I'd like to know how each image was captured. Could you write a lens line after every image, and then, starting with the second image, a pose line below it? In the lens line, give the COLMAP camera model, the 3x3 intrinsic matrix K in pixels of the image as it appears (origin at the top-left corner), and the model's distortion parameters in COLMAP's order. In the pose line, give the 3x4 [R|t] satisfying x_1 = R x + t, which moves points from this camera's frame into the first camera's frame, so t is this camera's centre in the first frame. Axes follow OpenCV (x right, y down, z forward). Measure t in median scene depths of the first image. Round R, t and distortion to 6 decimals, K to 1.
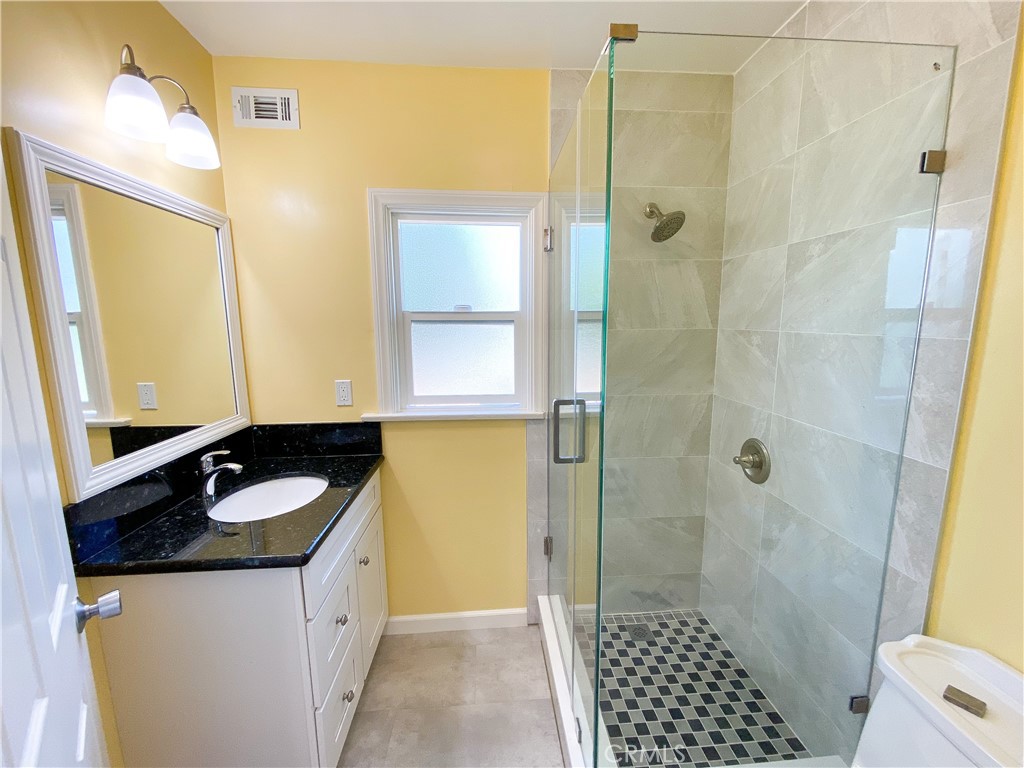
lens RADIAL K [[417.6, 0, 515.4], [0, 417.6, 382.3], [0, 0, 1]] dist [0.004216, 0.000046]
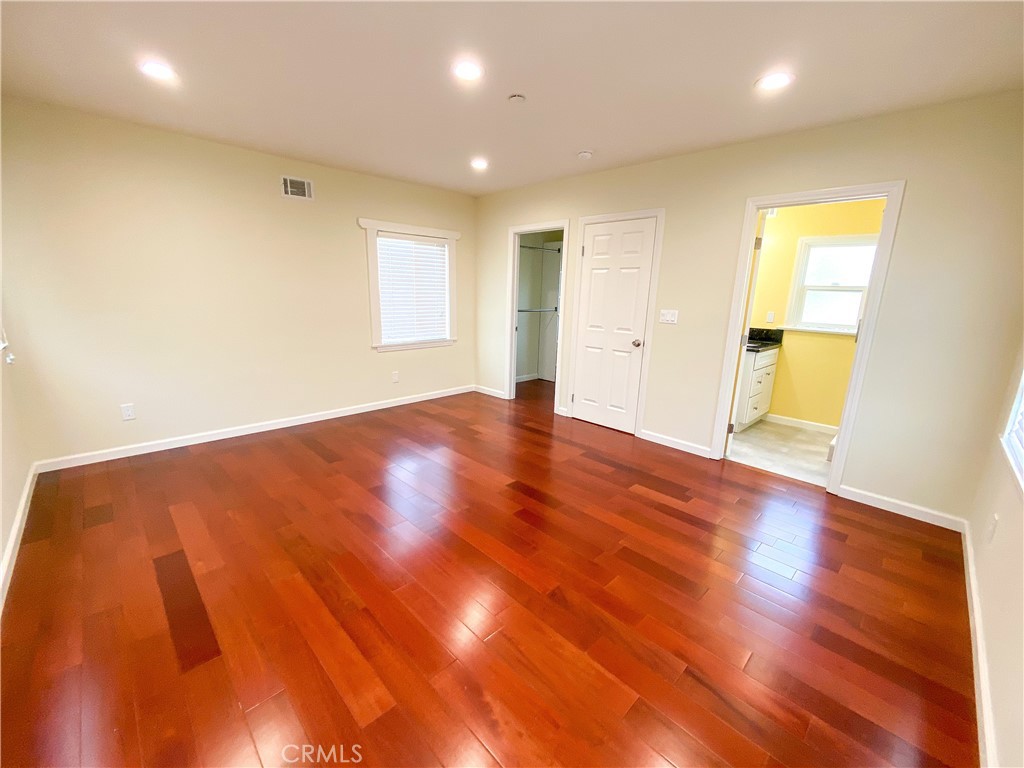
lens RADIAL K [[417.6, 0, 512.6], [0, 417.6, 386.1], [0, 0, 1]] dist [0.004216, 0.000046]
pose [[0.650622, 0.202496, -0.731906, 0.531761], [-0.147133, 0.979144, 0.140105, 0.315217], [0.745012, 0.016532, 0.666846, -1.887432]]
